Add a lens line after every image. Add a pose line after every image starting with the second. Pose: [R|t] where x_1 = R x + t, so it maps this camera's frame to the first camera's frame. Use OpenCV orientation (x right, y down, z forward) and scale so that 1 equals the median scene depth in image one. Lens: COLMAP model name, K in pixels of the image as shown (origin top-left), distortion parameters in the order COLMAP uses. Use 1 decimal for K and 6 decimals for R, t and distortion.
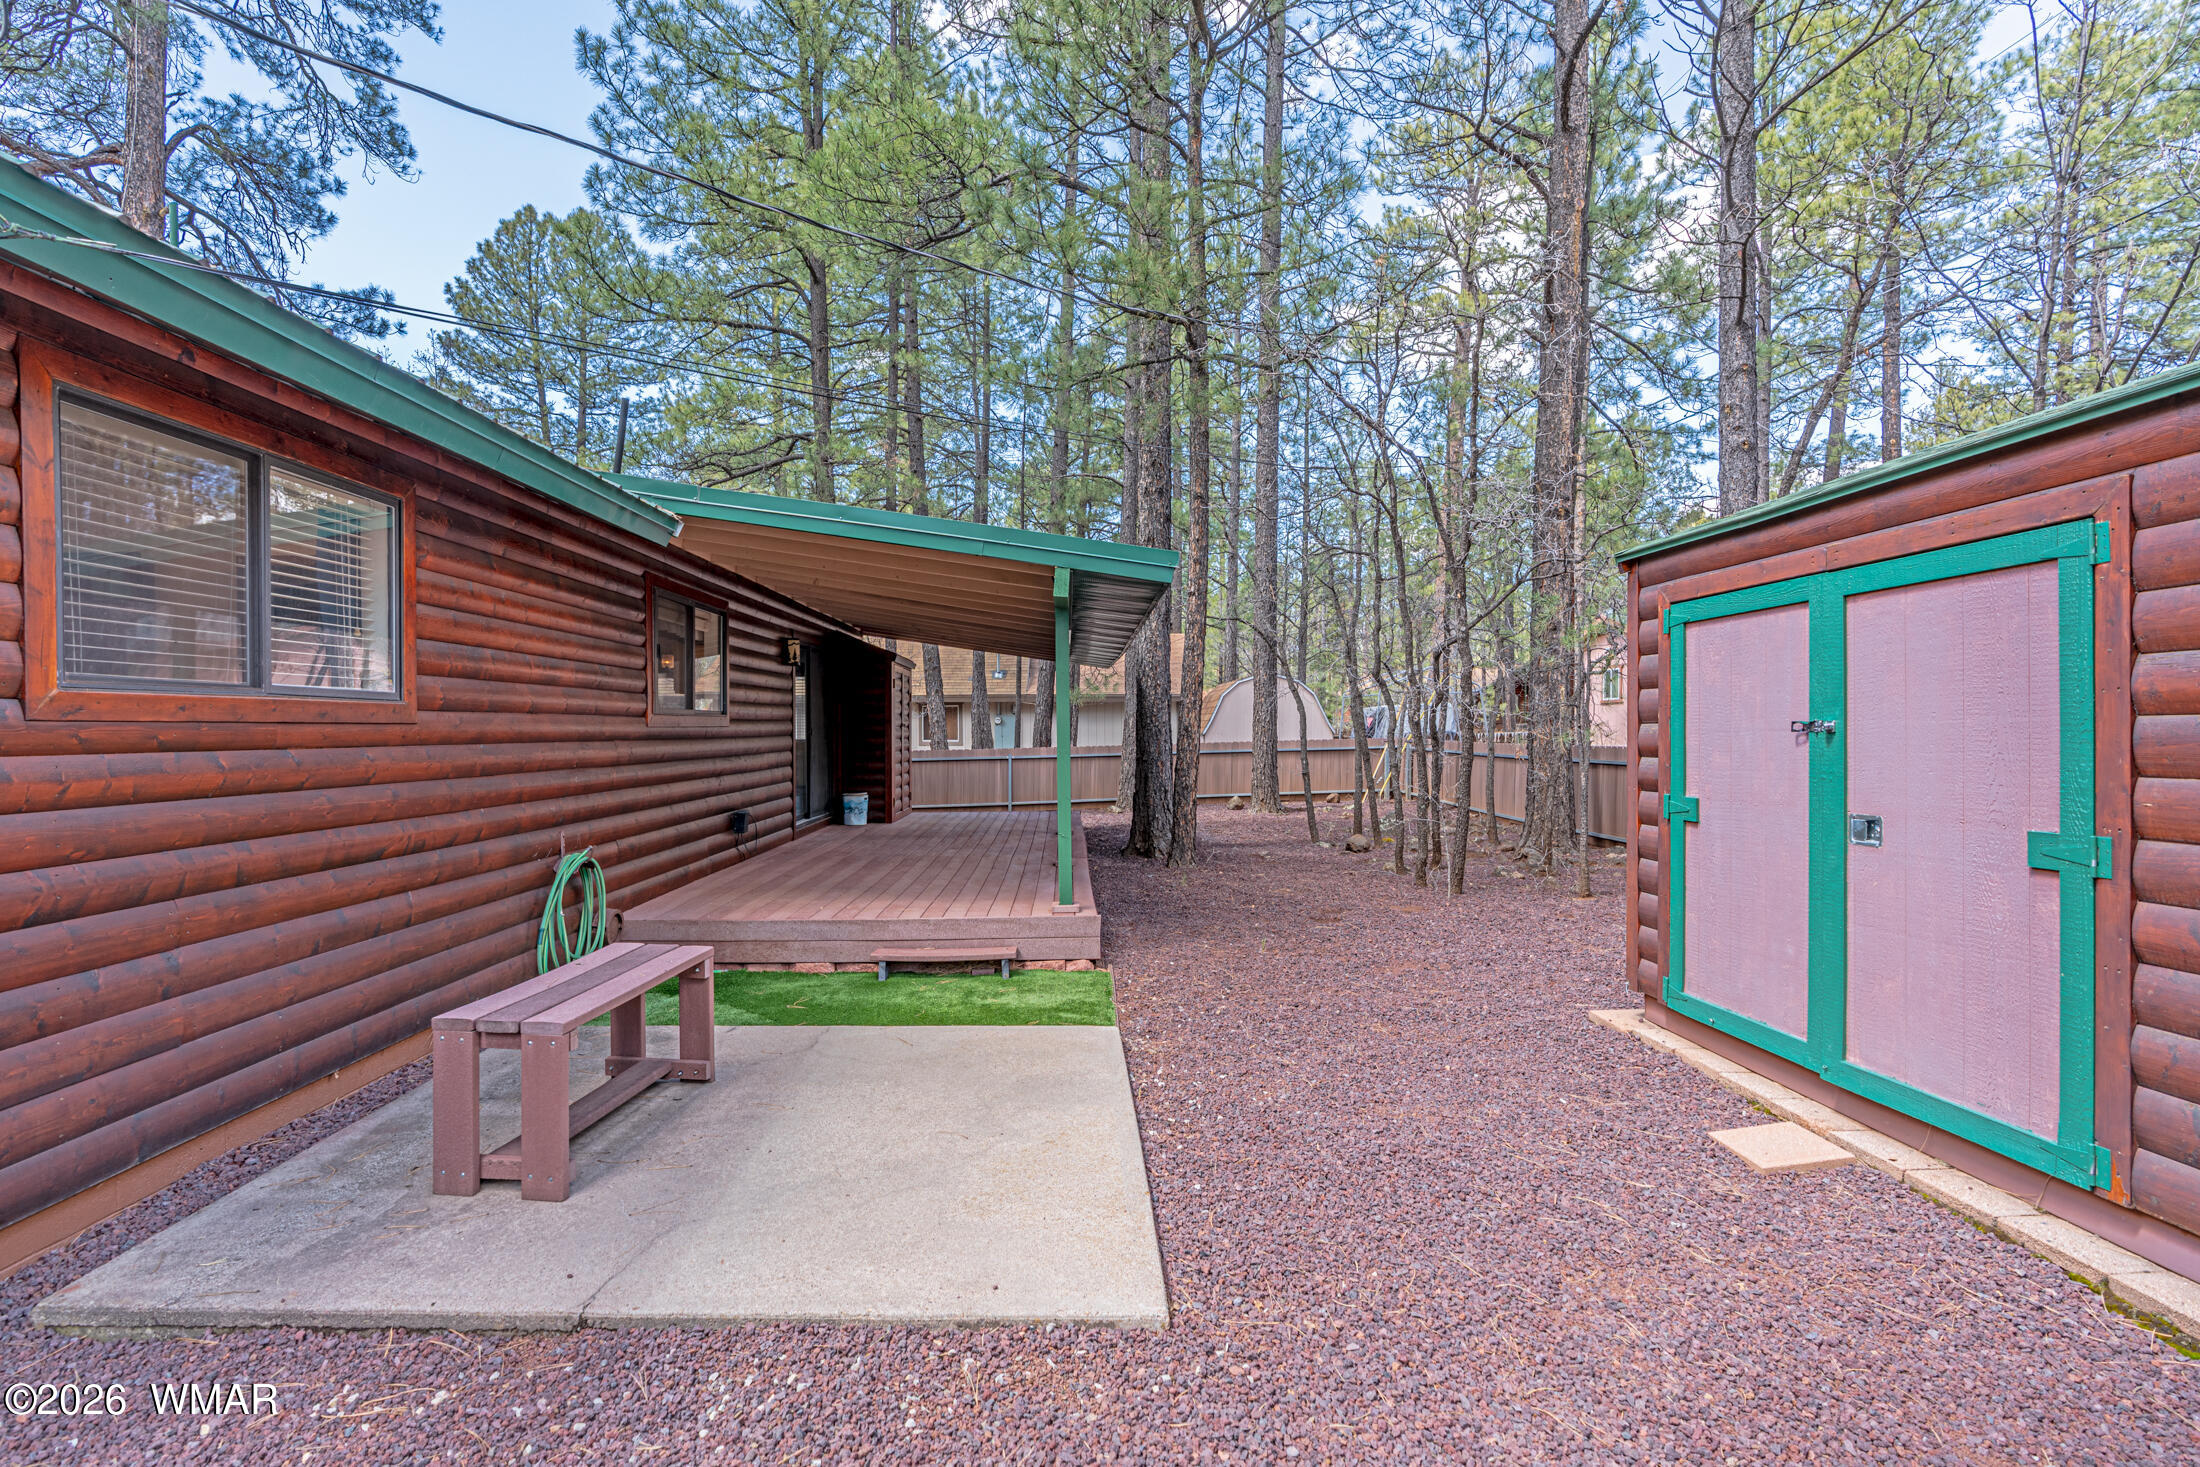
lens RADIAL K [[991.6, 0, 1100.0], [0, 991.6, 733.5], [0, 0, 1]] dist [-0.004458, -0.000280]
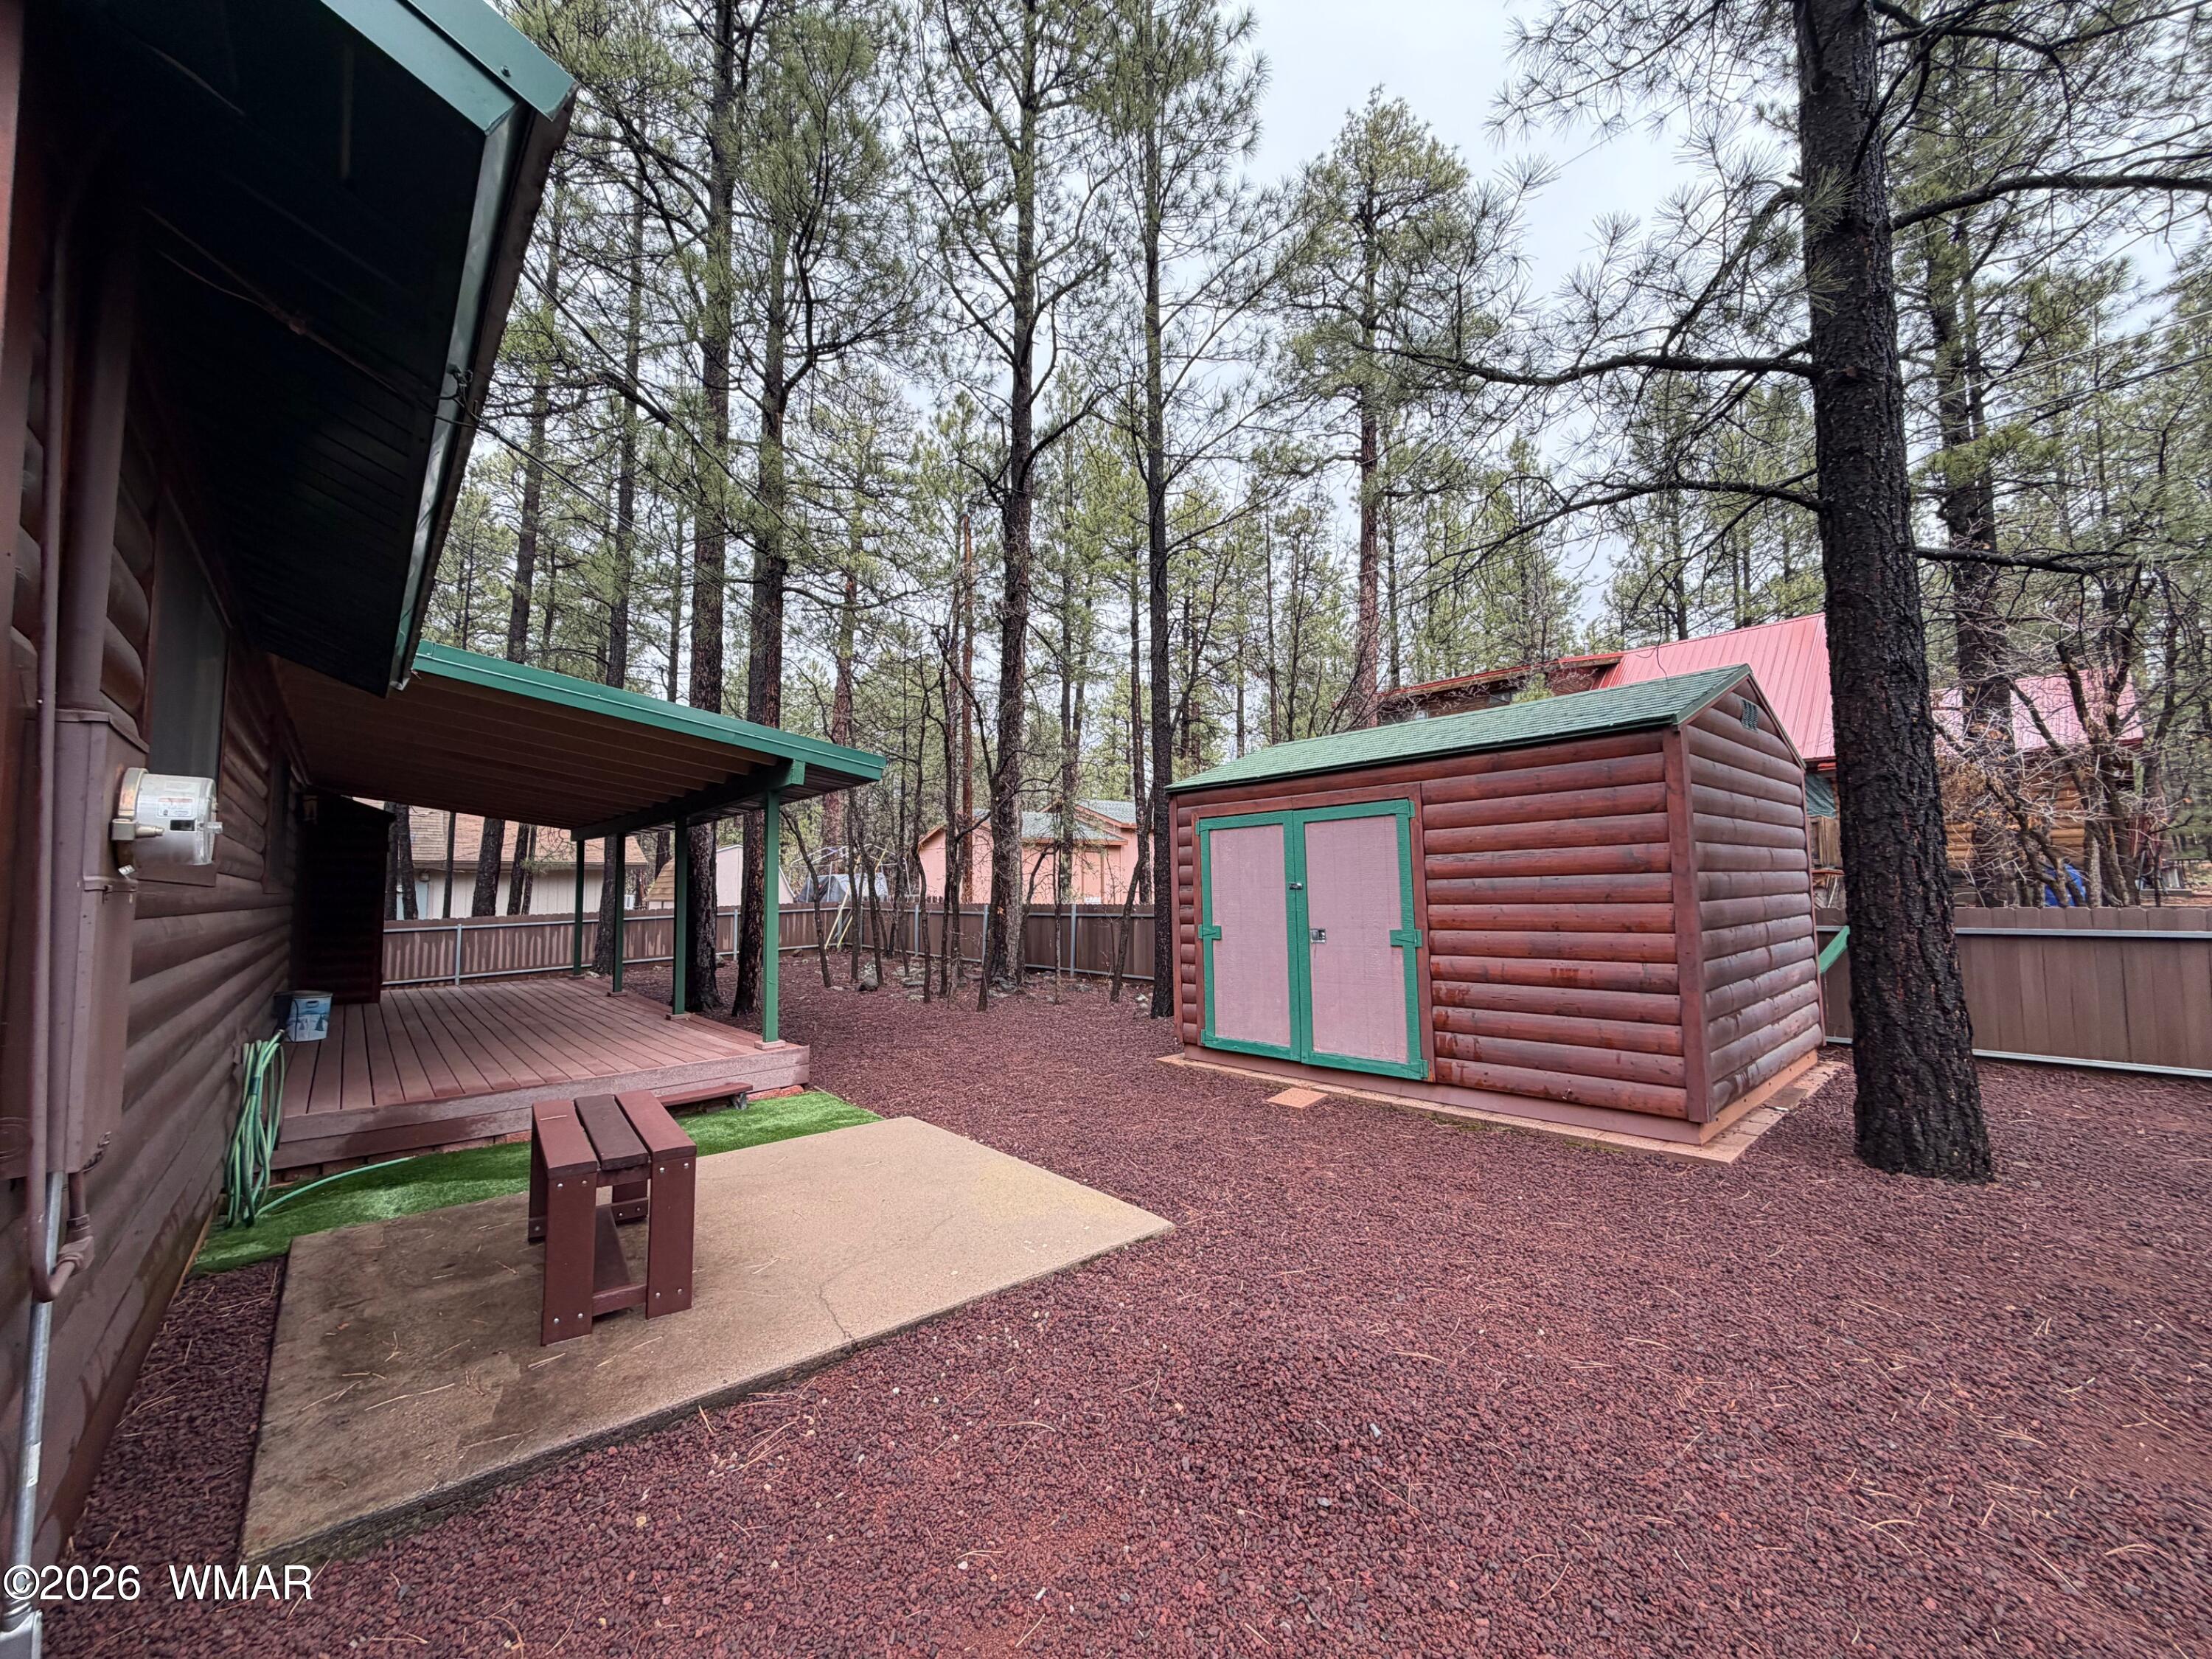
lens RADIAL K [[842.4, 0, 1106.0], [0, 842.4, 829.5], [0, 0, 1]] dist [0.000189, -0.000030]
pose [[0.763754, 0.038376, 0.644366, -0.674793], [0.014387, 0.996971, -0.076429, 0.004537], [-0.645347, 0.067644, 0.760888, -0.067296]]
